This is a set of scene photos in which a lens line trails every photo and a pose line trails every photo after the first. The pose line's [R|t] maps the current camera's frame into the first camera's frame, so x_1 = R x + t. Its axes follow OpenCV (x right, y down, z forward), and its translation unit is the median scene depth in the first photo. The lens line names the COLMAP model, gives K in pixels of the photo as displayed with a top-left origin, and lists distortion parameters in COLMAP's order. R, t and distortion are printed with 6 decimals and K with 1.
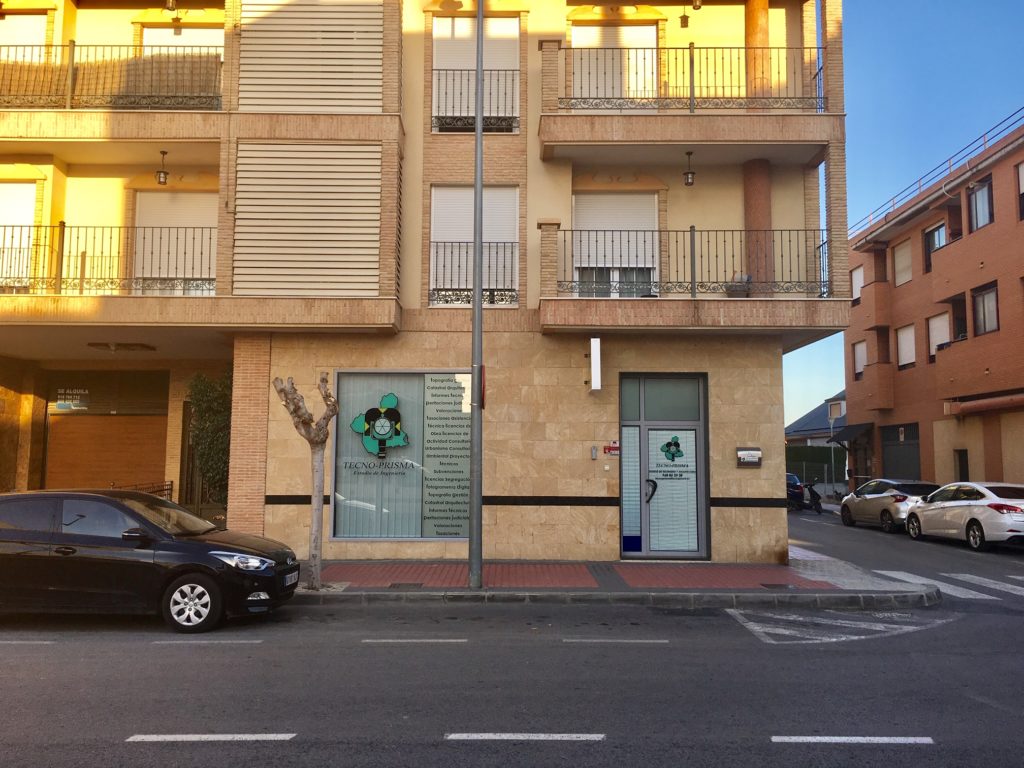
lens RADIAL K [[884.2, 0, 503.6], [0, 884.2, 376.5], [0, 0, 1]] dist [0.055674, -0.008508]
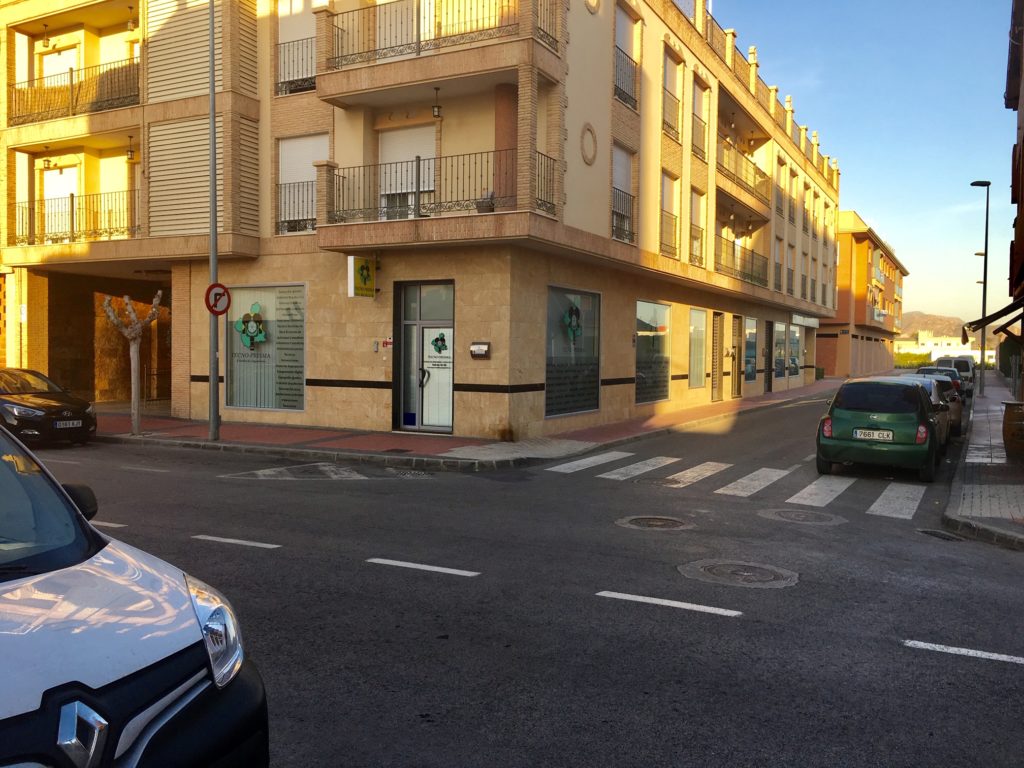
lens RADIAL K [[870.7, 0, 512.0], [0, 870.7, 384.0], [0, 0, 1]] dist [0.069361, -0.065984]
pose [[0.882167, 0.021754, -0.470435, 0.854760], [0.038359, 0.992294, 0.117818, 0.000119], [0.469373, -0.121981, 0.874534, -0.001449]]
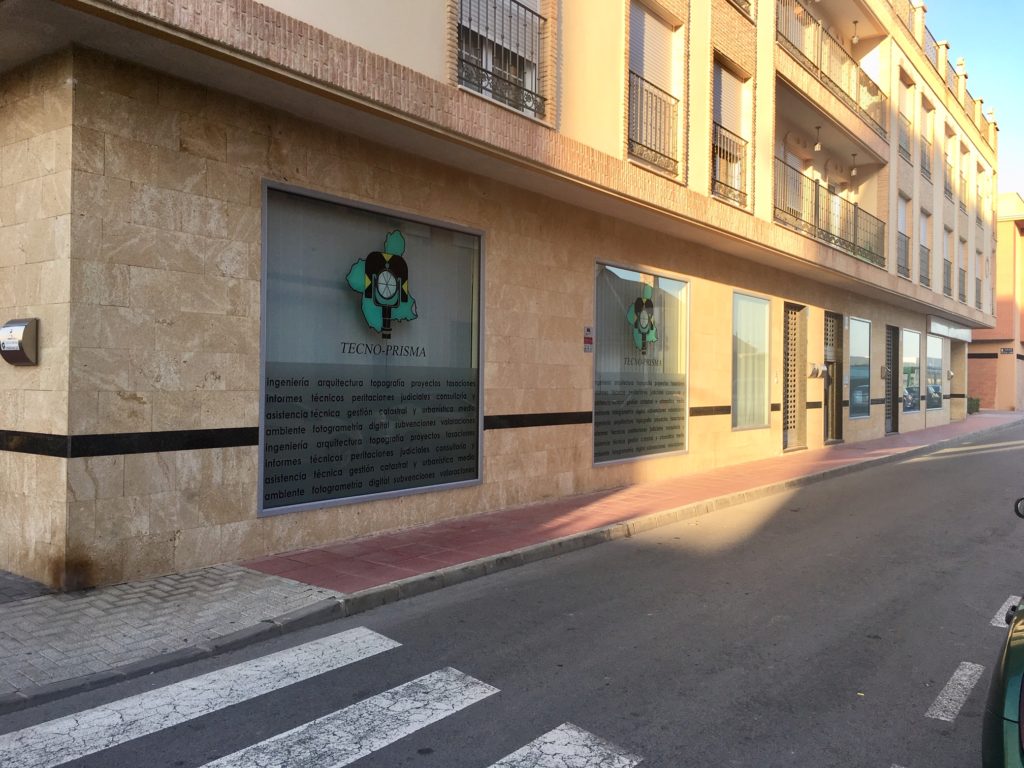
lens RADIAL K [[870.7, 0, 512.0], [0, 870.7, 384.0], [0, 0, 1]] dist [0.069361, -0.065984]
pose [[0.806386, 0.002711, -0.591383, 0.727768], [0.052131, 0.995771, 0.075648, 0.091221], [0.589087, -0.091831, 0.802835, 0.785451]]
